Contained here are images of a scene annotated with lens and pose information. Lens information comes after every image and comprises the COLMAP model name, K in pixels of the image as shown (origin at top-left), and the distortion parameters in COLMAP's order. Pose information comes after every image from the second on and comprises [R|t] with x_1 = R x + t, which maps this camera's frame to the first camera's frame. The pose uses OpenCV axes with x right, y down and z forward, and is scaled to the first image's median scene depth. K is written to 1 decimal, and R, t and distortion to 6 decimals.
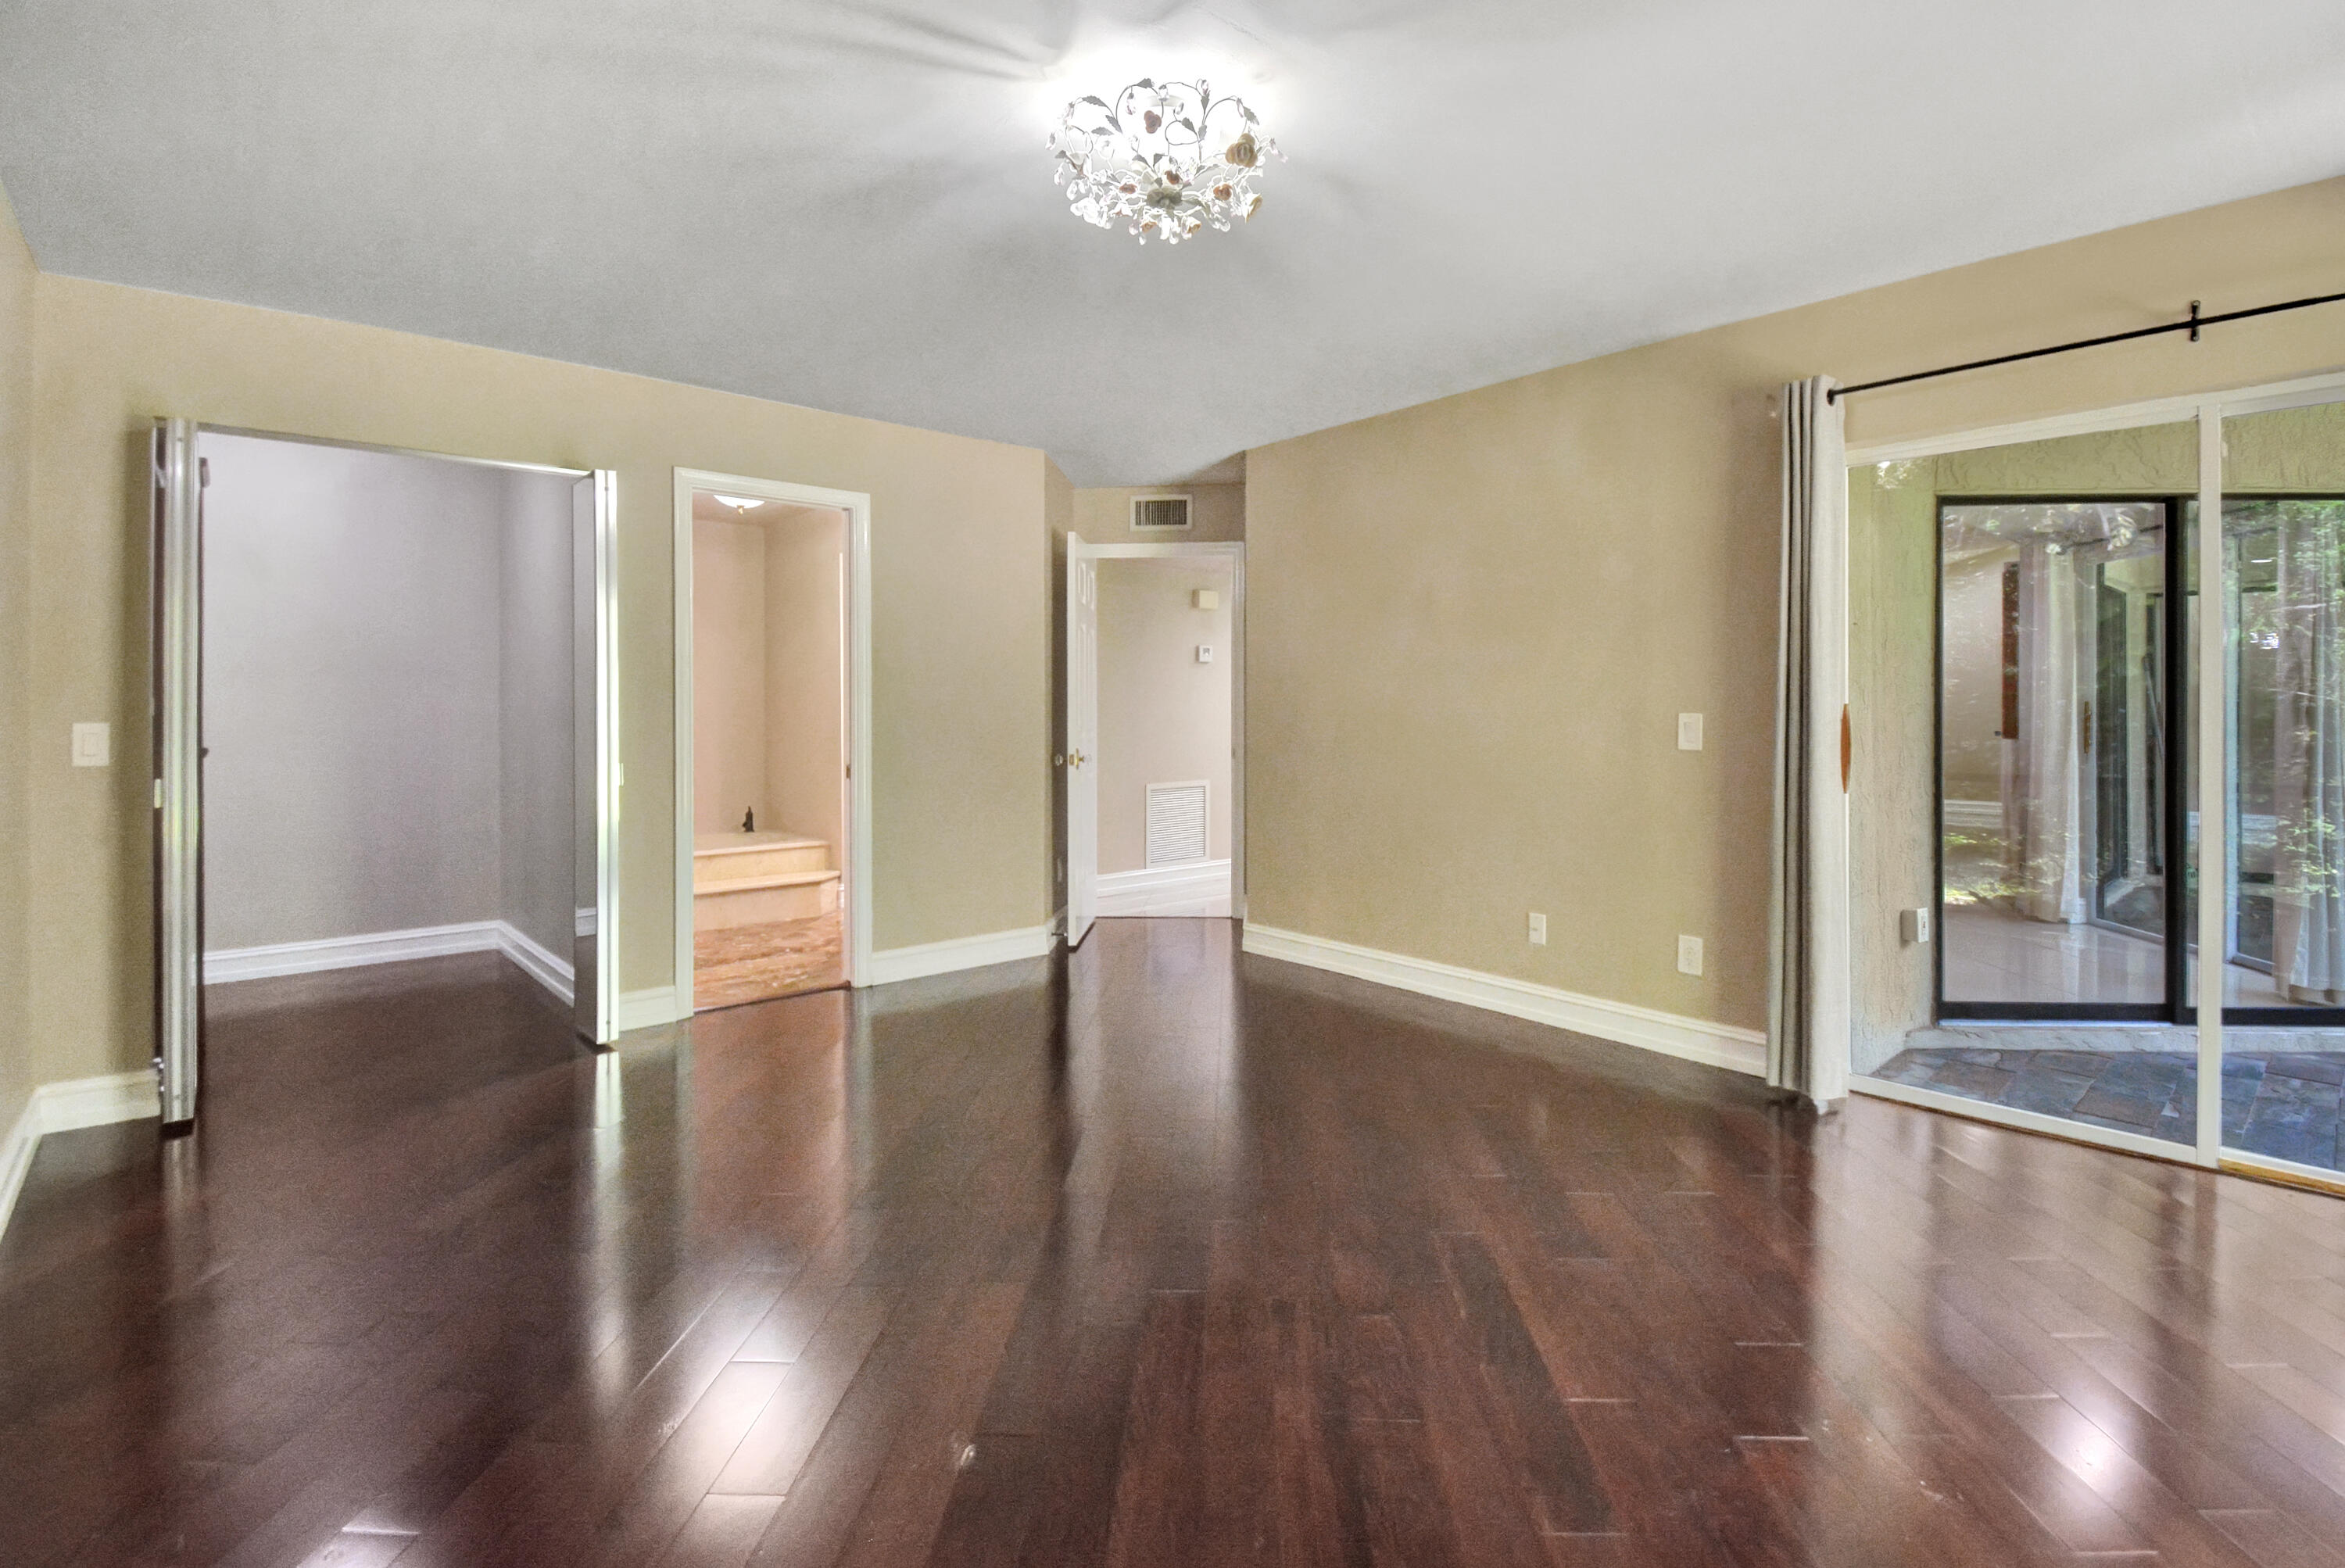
lens RADIAL K [[1087.1, 0, 1180.6], [0, 1087.1, 717.1], [0, 0, 1]] dist [-0.016989, -0.000224]
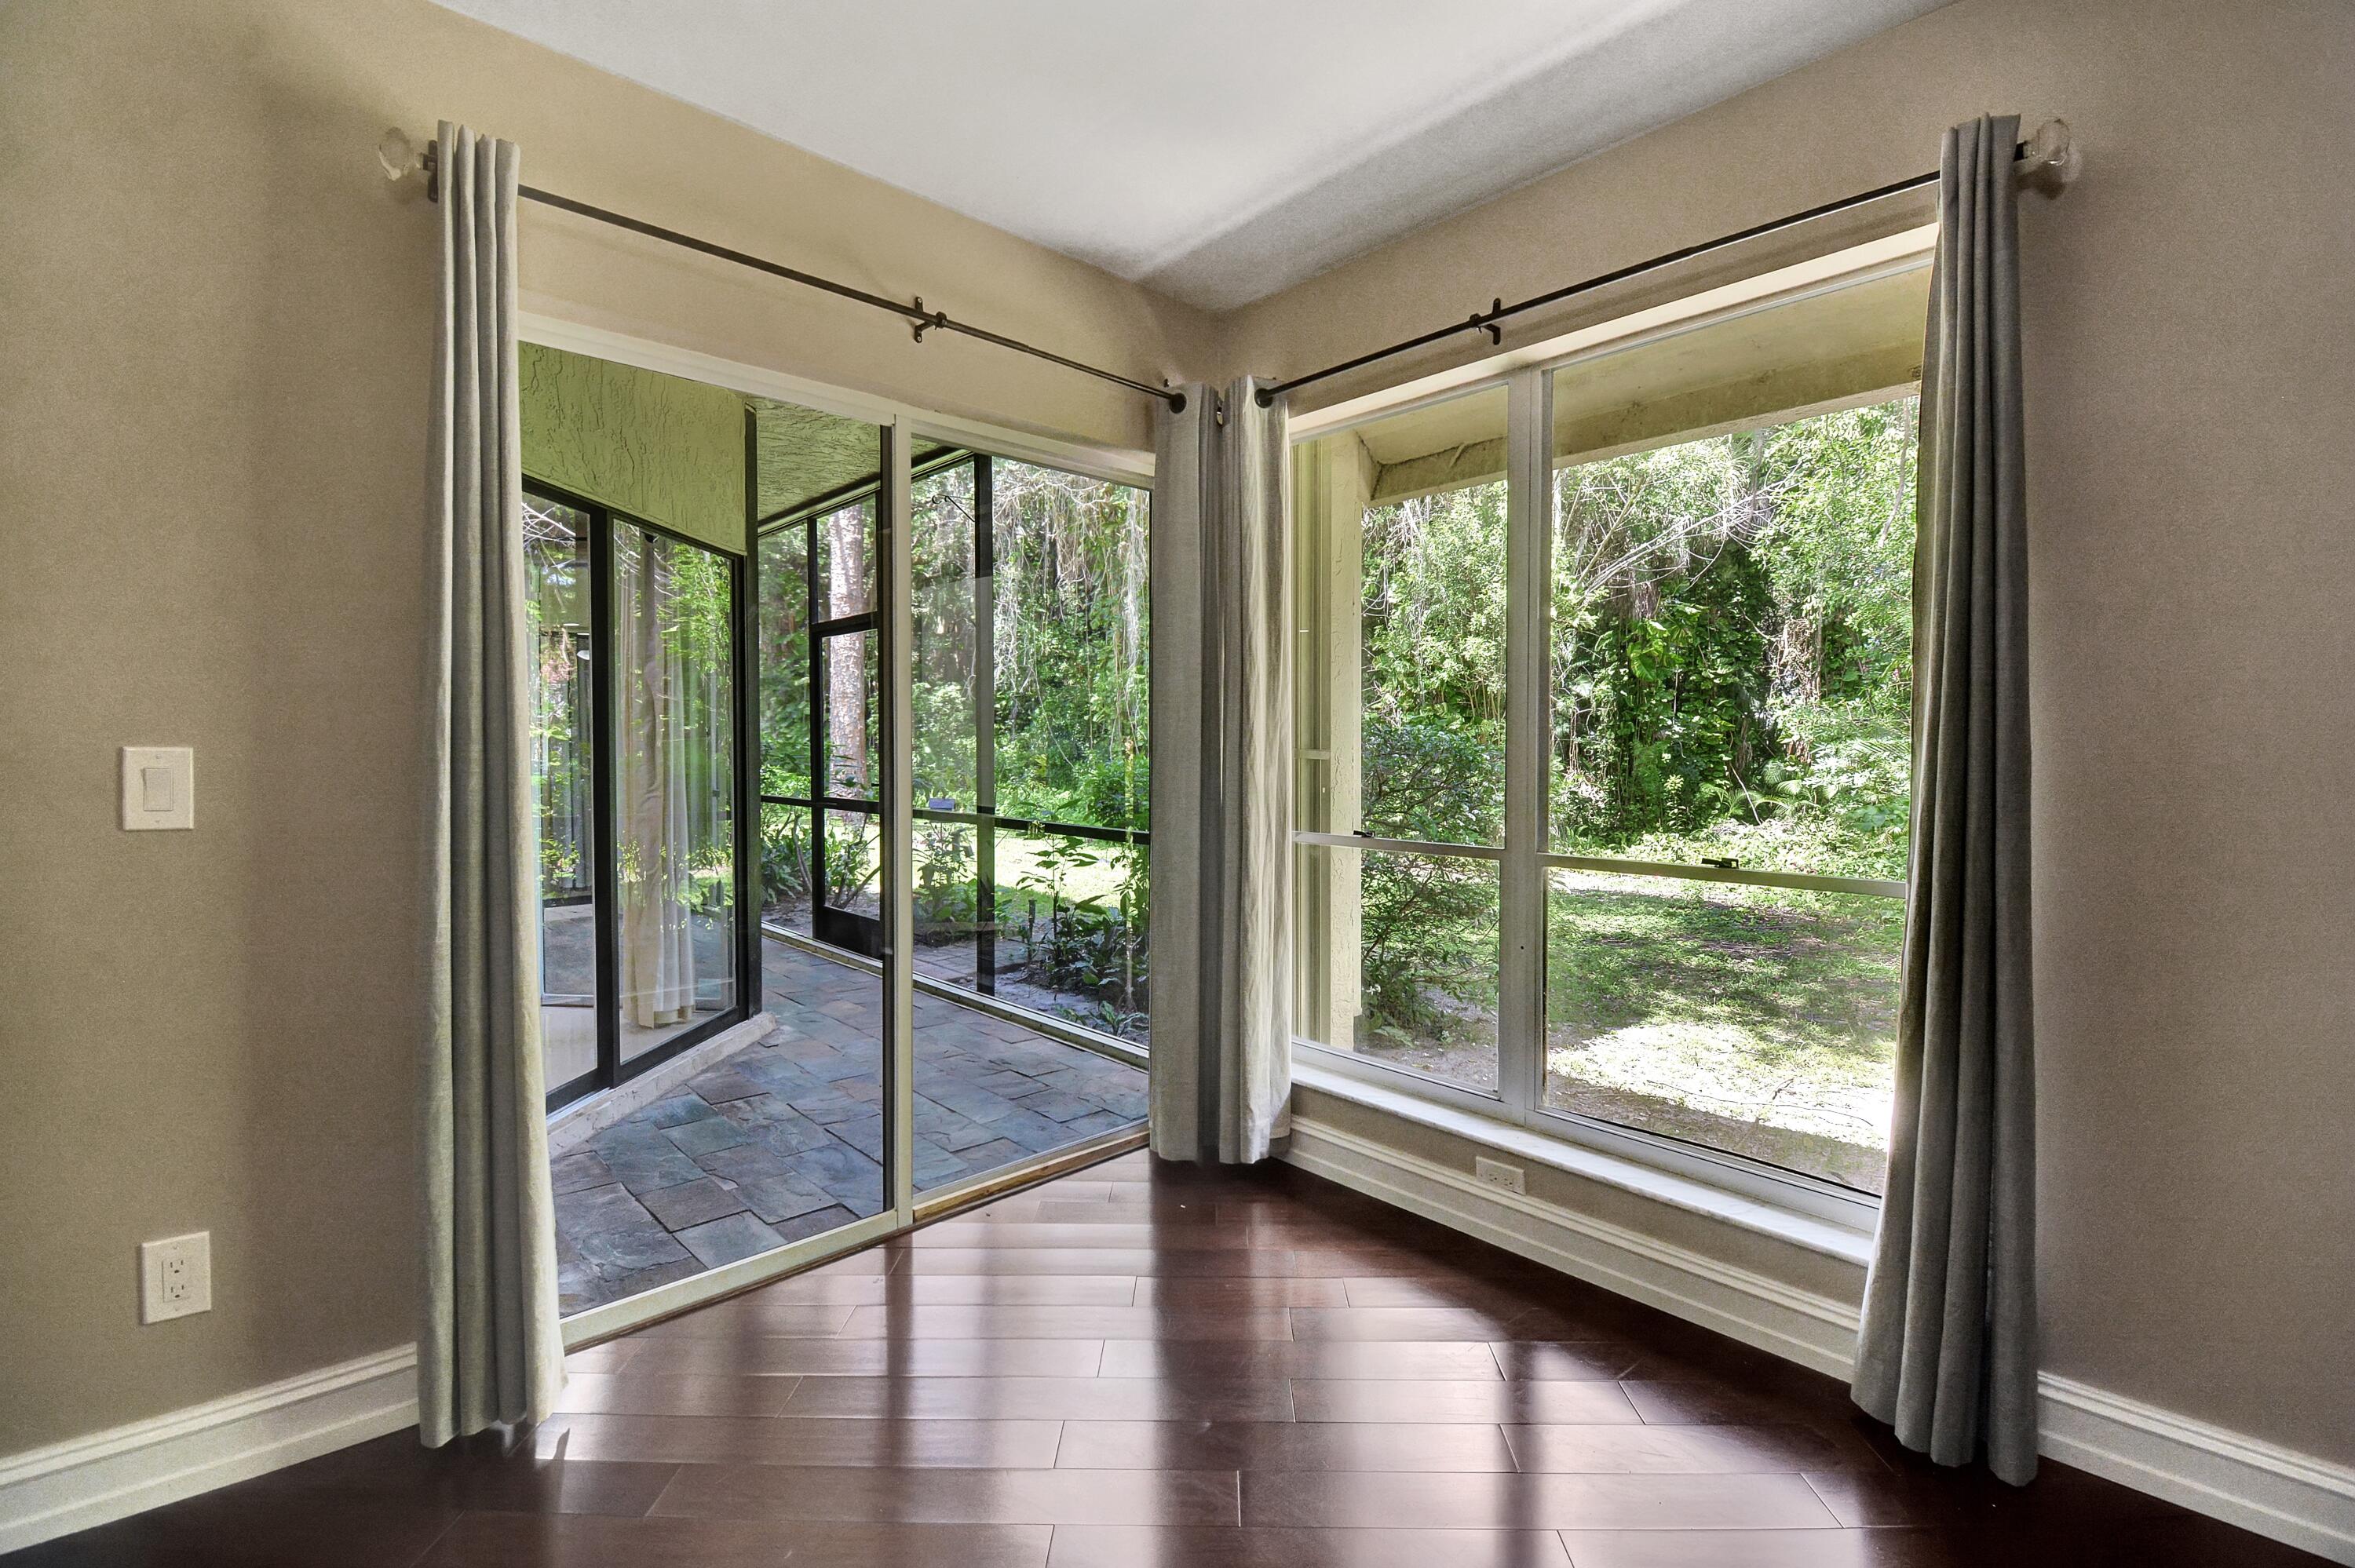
lens RADIAL K [[1073.9, 0, 1179.1], [0, 1073.9, 738.1], [0, 0, 1]] dist [-0.002186, -0.000698]
pose [[-0.004156, 0.003023, 0.999987, 0.015892], [0.013878, 0.999899, -0.002965, -0.000945], [-0.999895, 0.013865, -0.004197, 0.594712]]
